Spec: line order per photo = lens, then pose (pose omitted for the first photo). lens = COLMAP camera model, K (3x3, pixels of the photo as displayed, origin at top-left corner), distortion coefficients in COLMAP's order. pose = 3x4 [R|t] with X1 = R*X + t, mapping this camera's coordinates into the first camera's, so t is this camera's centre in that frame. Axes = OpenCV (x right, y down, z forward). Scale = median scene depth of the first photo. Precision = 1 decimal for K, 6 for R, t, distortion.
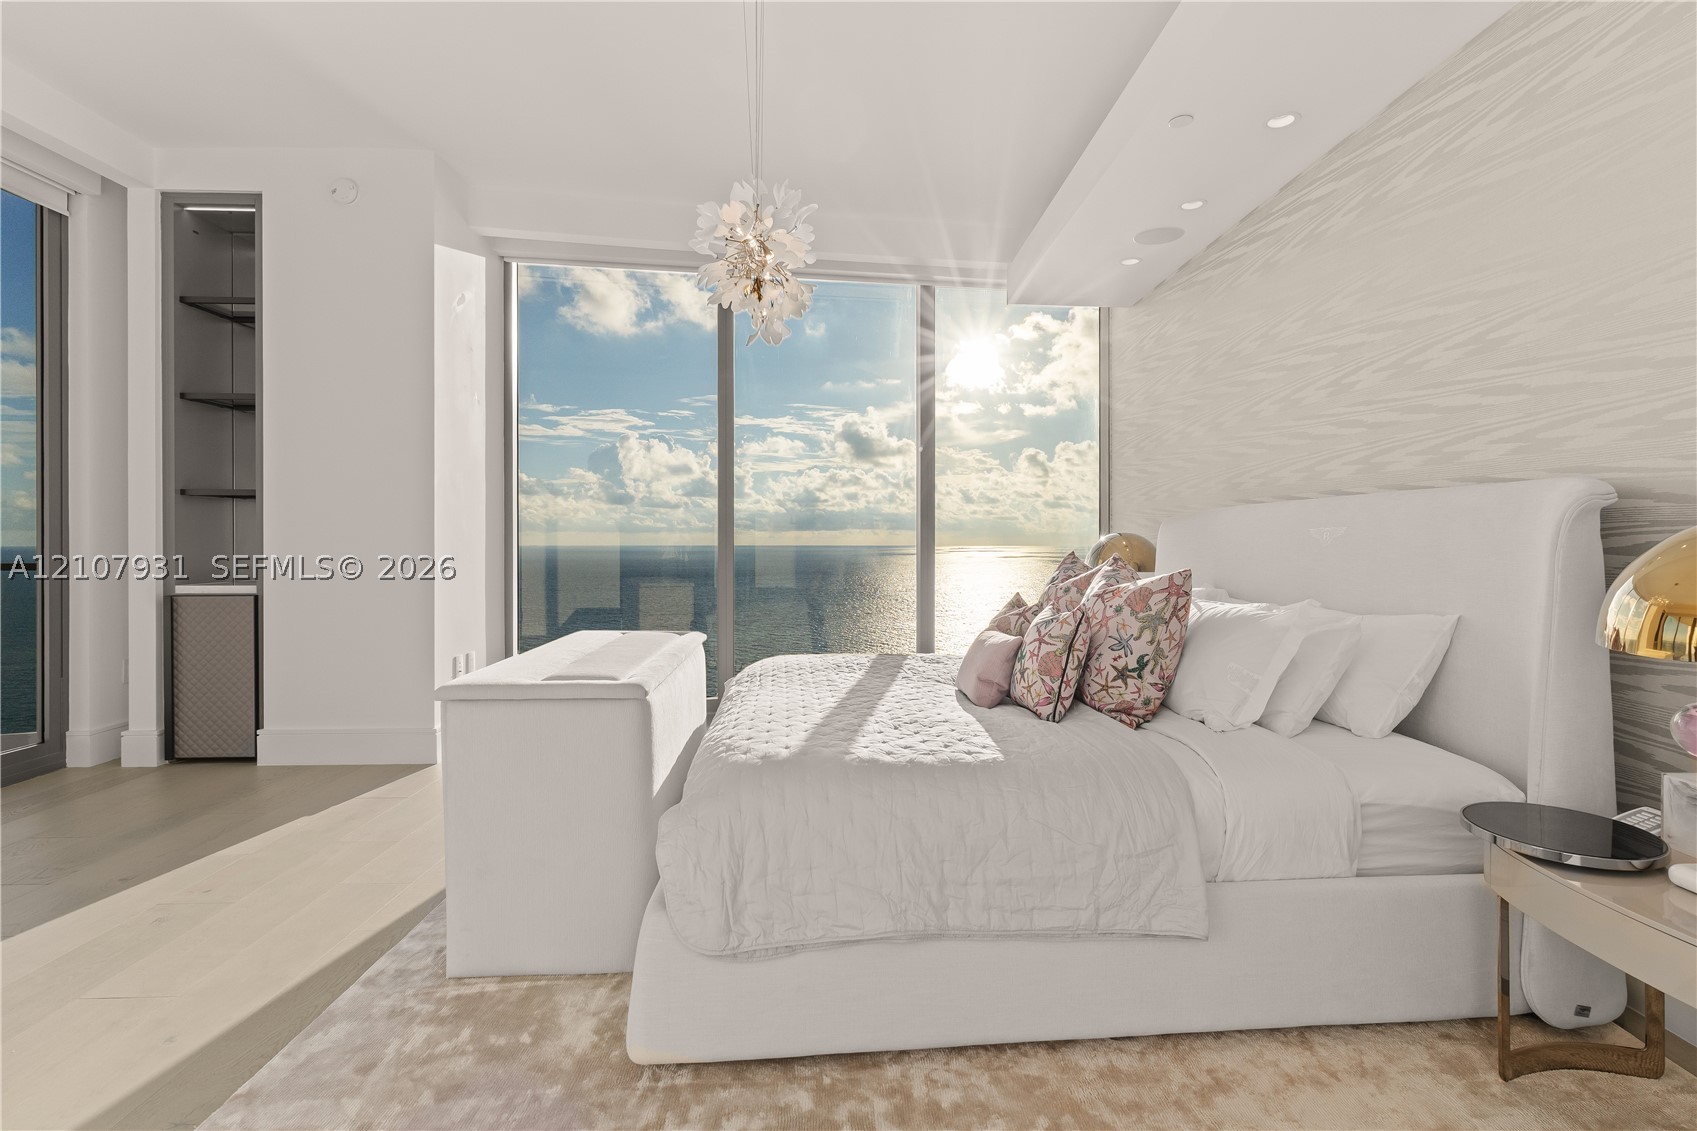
lens RADIAL K [[818.3, 0, 838.3], [0, 818.3, 537.0], [0, 0, 1]] dist [0.003031, -0.000707]
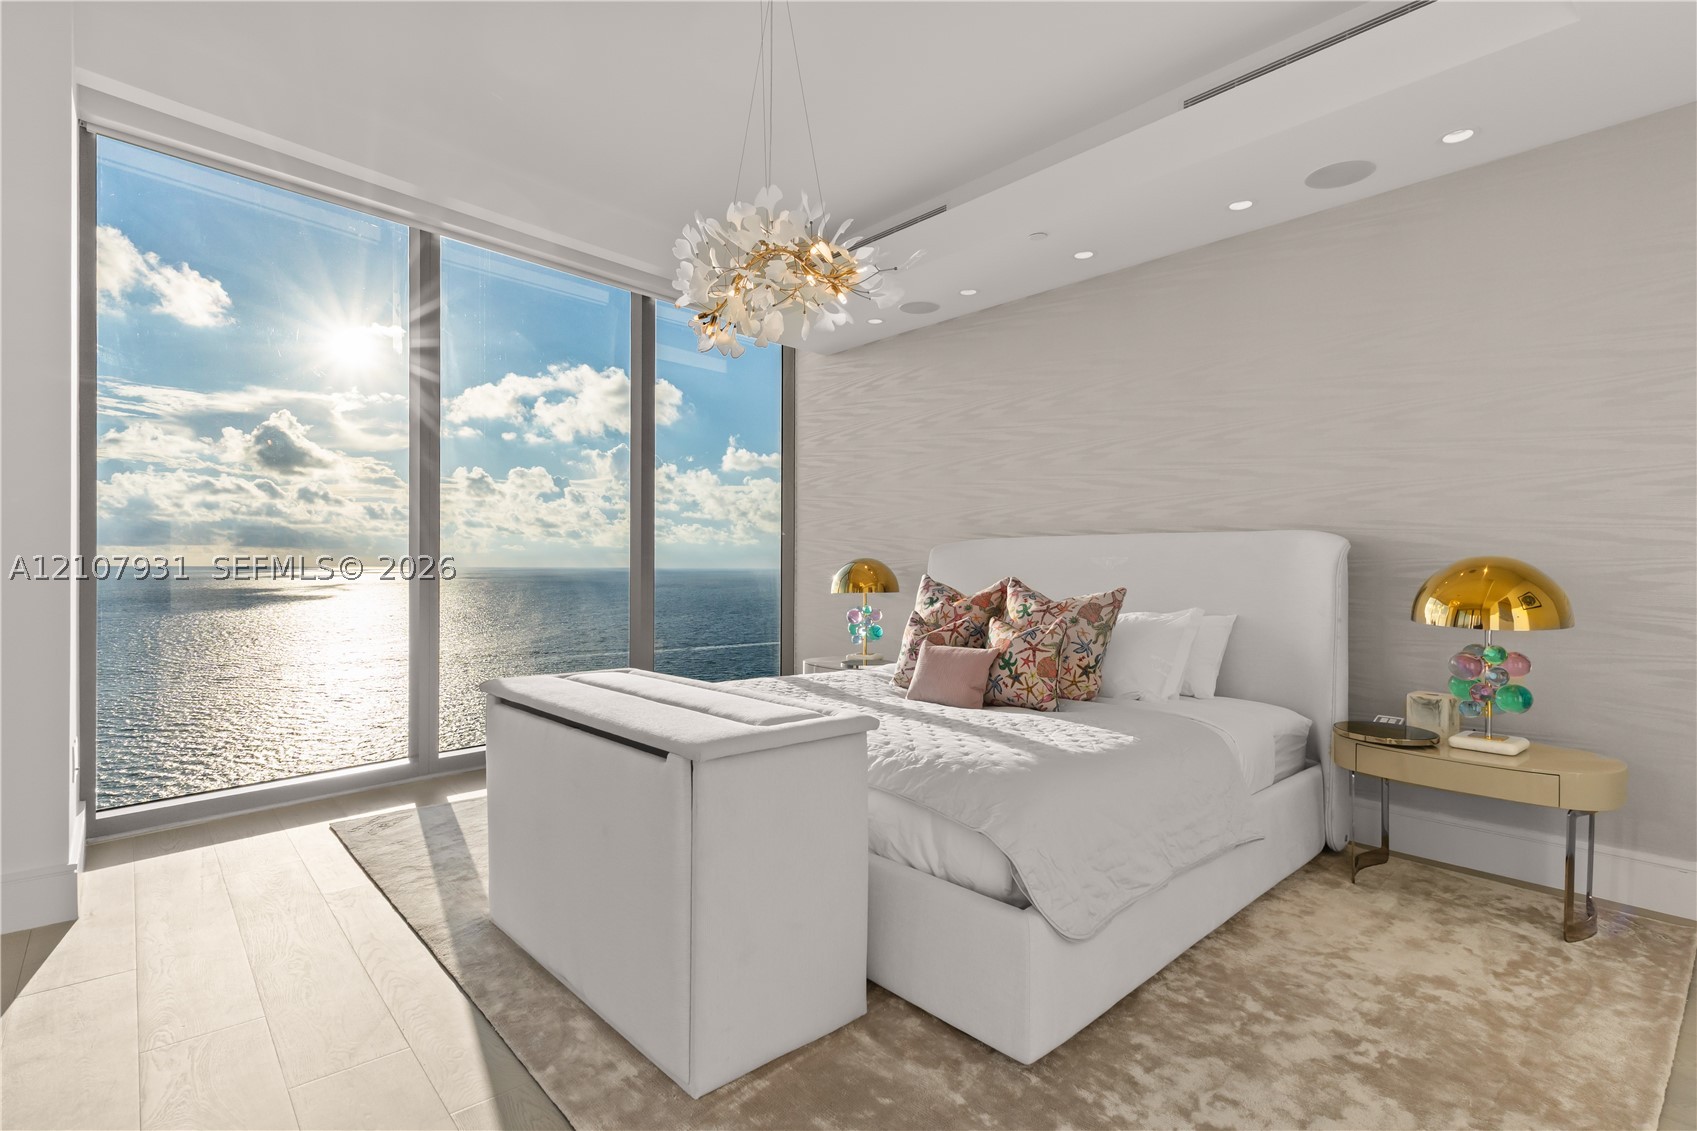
lens RADIAL K [[818.3, 0, 855.9], [0, 818.3, 575.1], [0, 0, 1]] dist [0.003031, -0.000707]
pose [[0.774804, -0.004068, 0.632189, -0.745825], [-0.008348, 0.999826, 0.016666, -0.001480], [-0.632147, -0.018191, 0.774635, 0.234349]]
